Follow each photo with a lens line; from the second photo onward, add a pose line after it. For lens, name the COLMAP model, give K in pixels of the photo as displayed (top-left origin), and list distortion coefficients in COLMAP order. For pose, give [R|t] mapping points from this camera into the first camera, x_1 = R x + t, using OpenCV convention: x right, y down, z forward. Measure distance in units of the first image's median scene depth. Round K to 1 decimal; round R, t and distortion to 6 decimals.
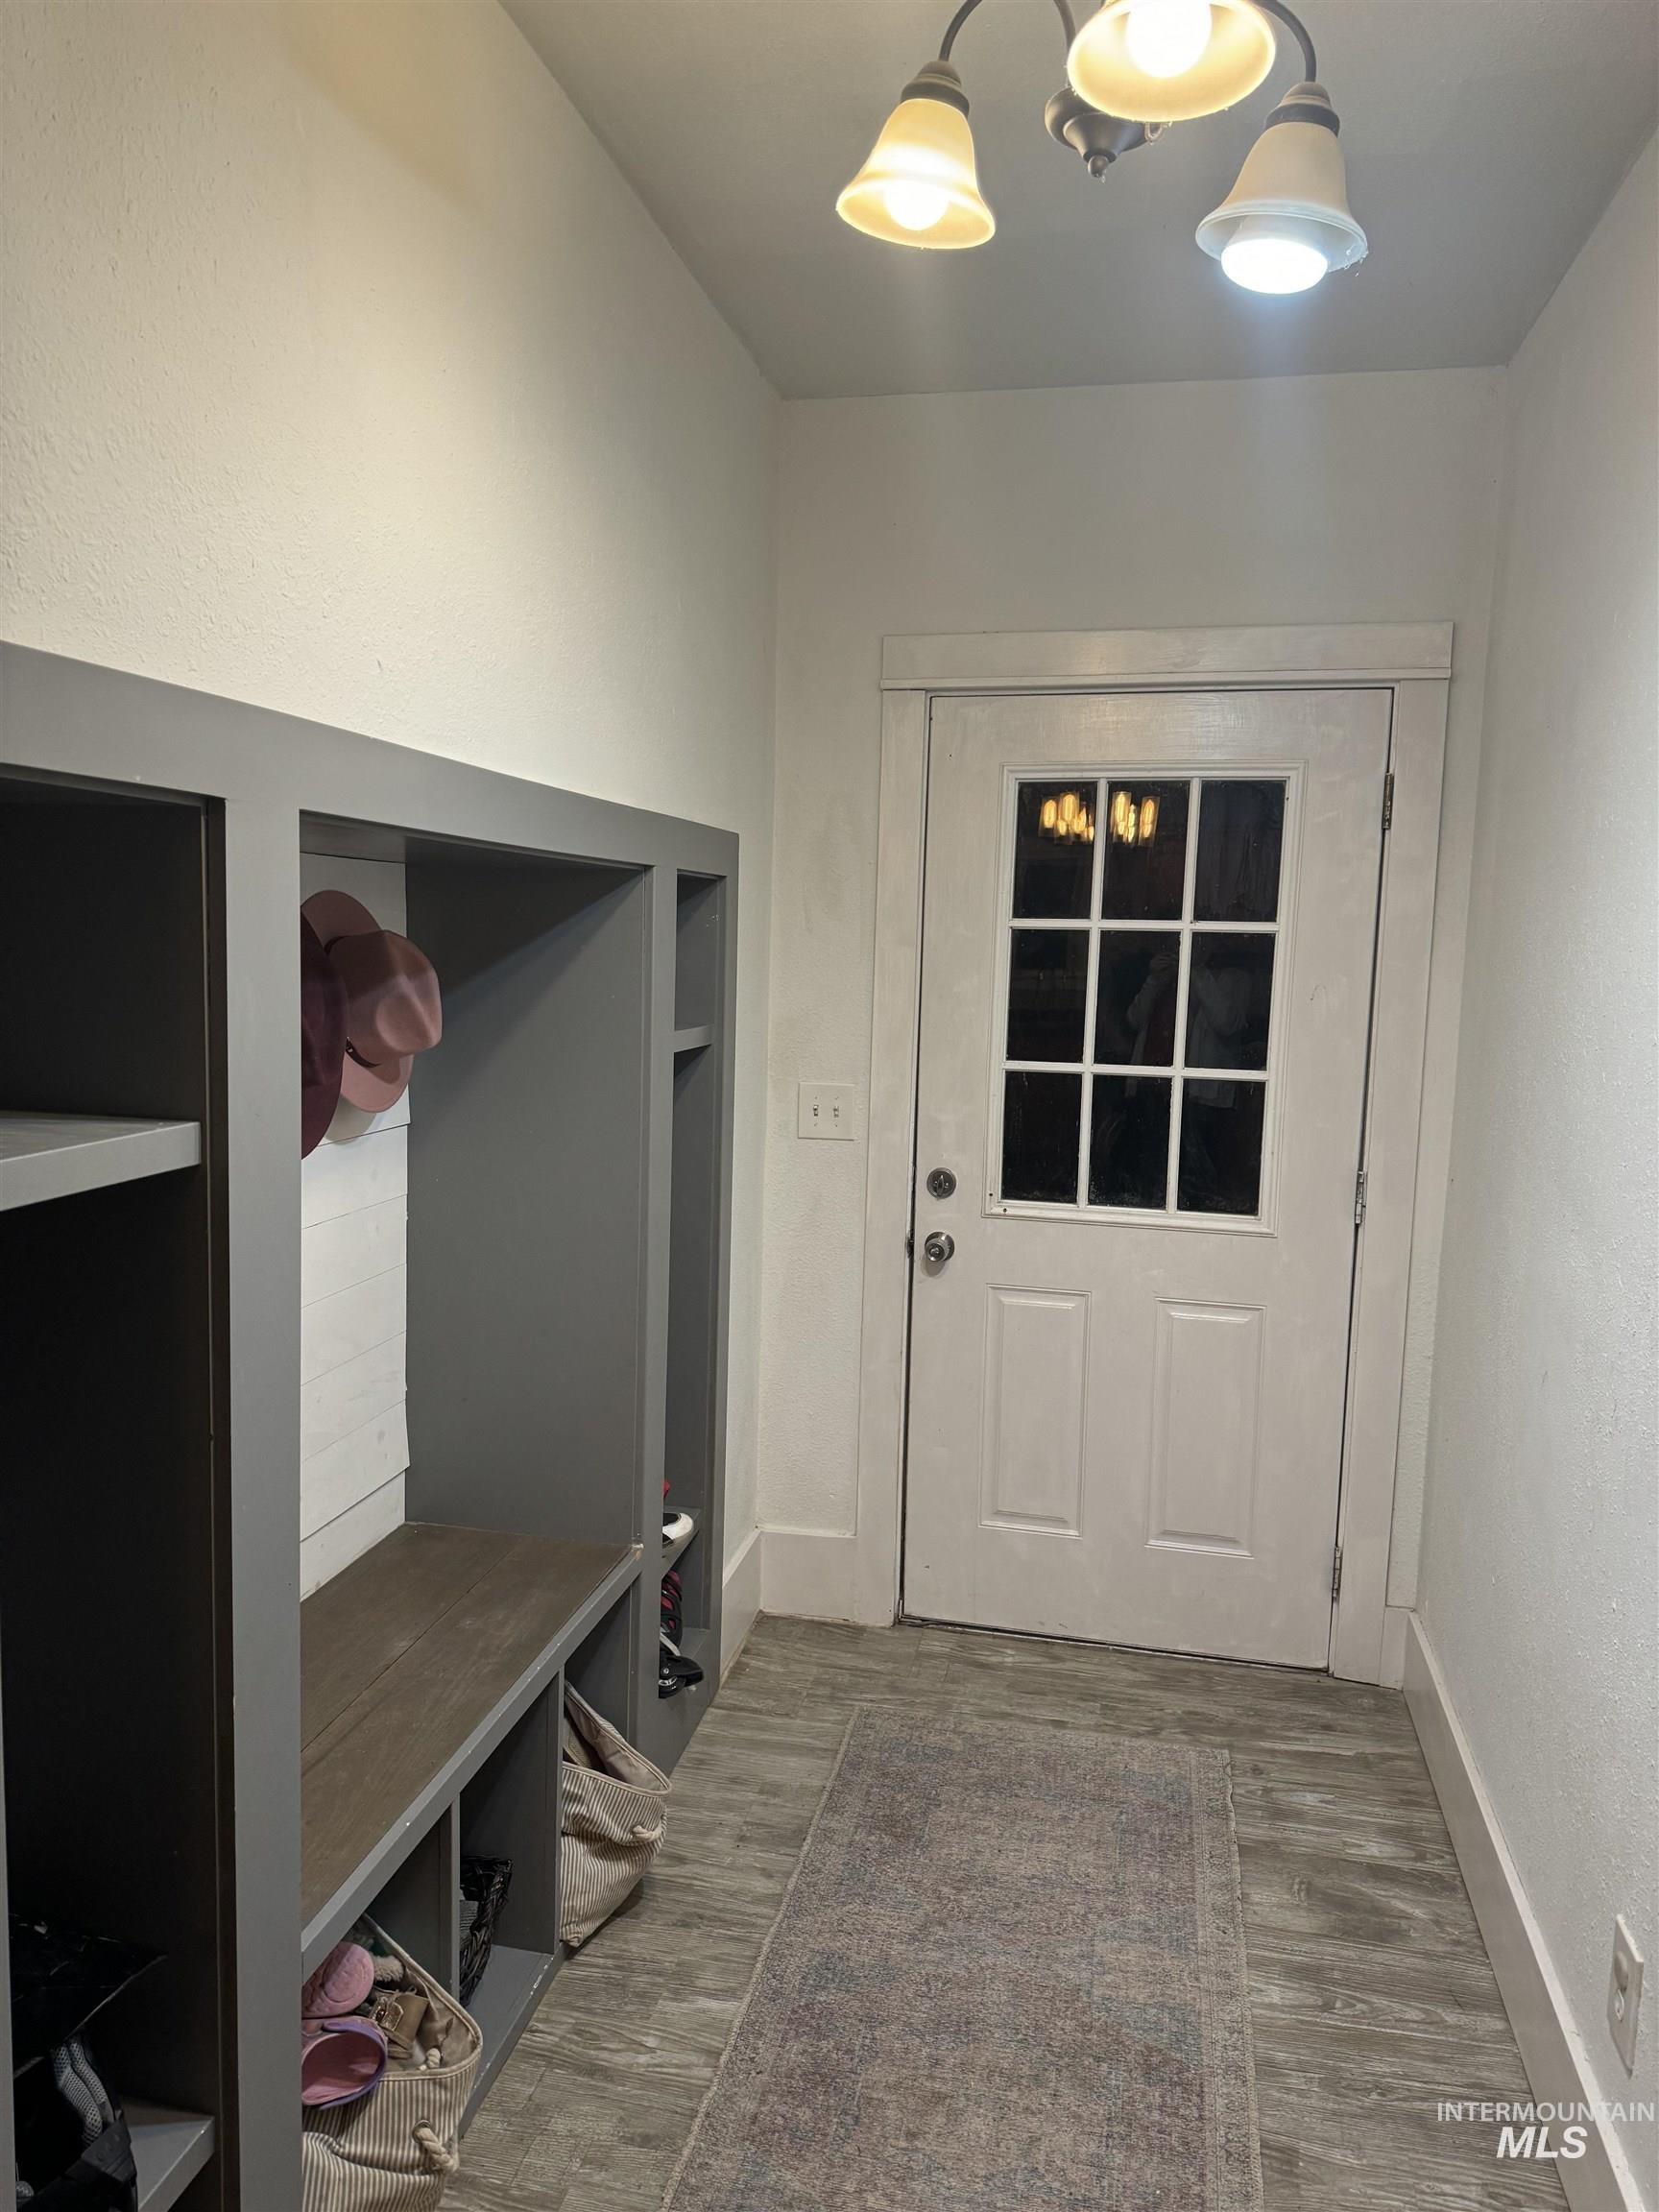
lens RADIAL K [[1720.7, 0, 368.8], [0, 1720.7, 1065.4], [0, 0, 1]] dist [0.064902, -0.050588]
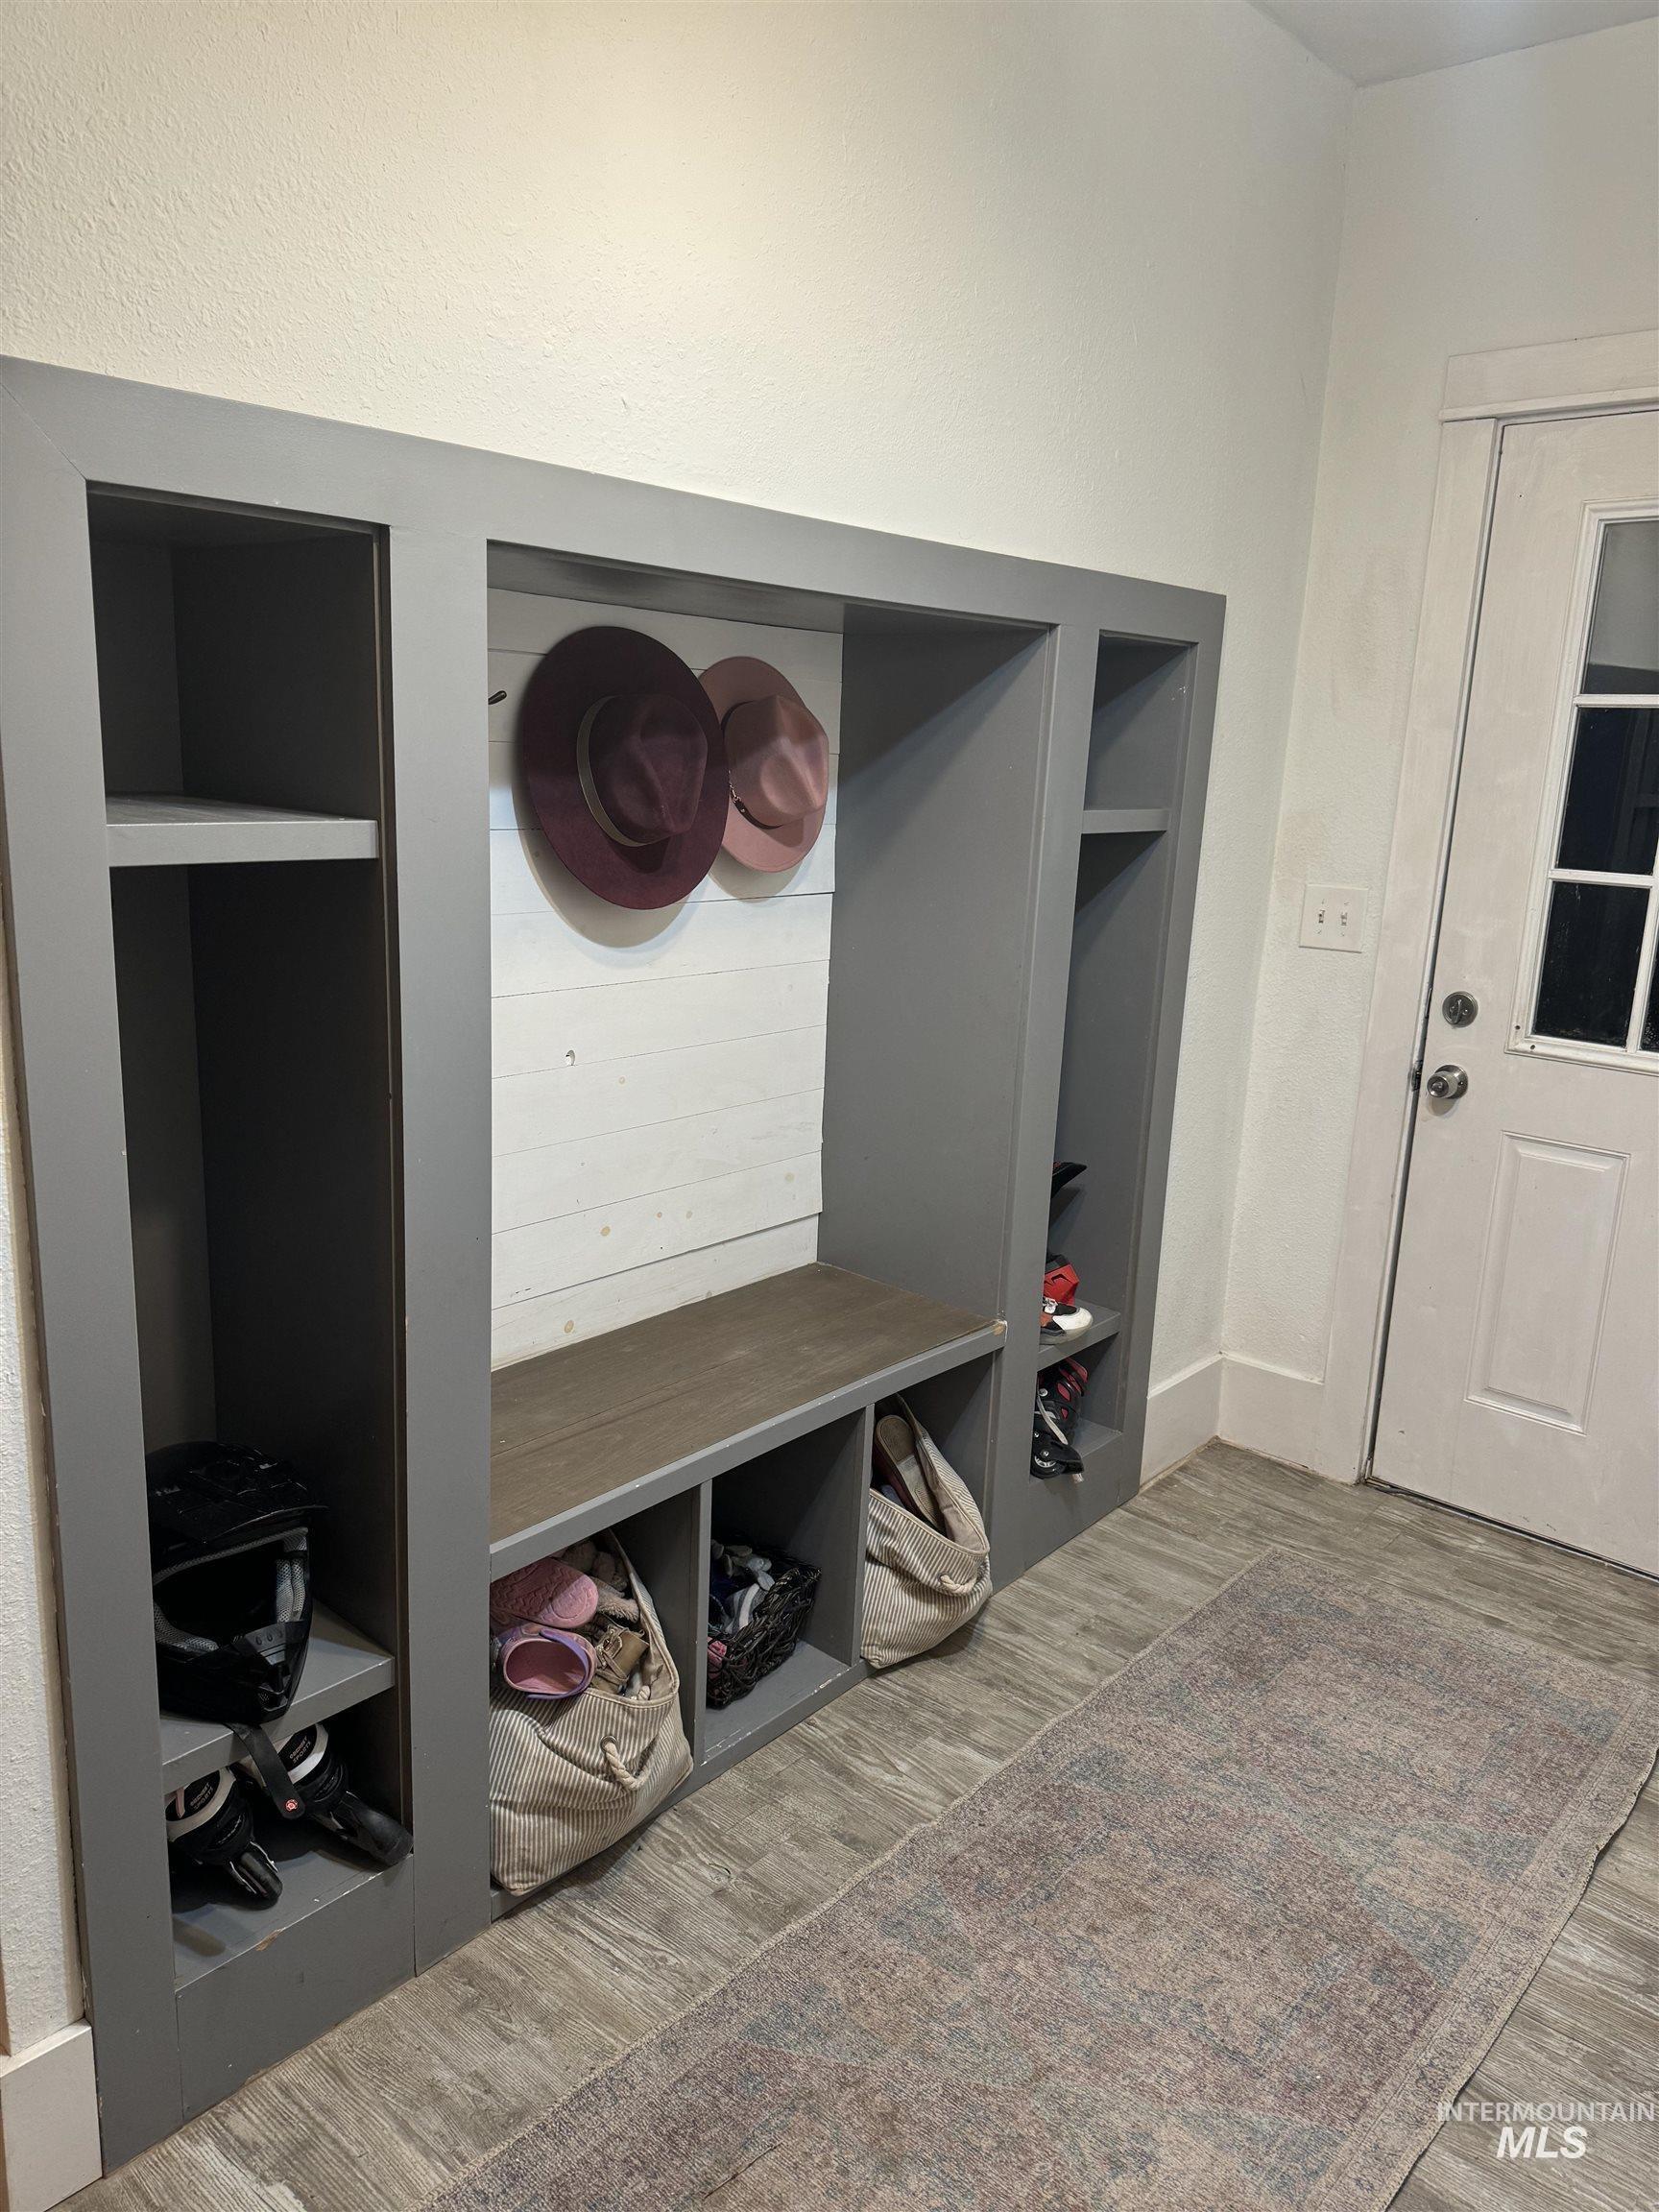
lens RADIAL K [[1579.3, 0, 821.3], [0, 1579.3, 1112.4], [0, 0, 1]] dist [0.100942, -0.097745]
pose [[0.875999, 0.125767, -0.465627, 0.486233], [-0.081797, 0.990158, 0.113559, 0.060952], [0.475326, -0.061391, 0.877665, 0.148152]]
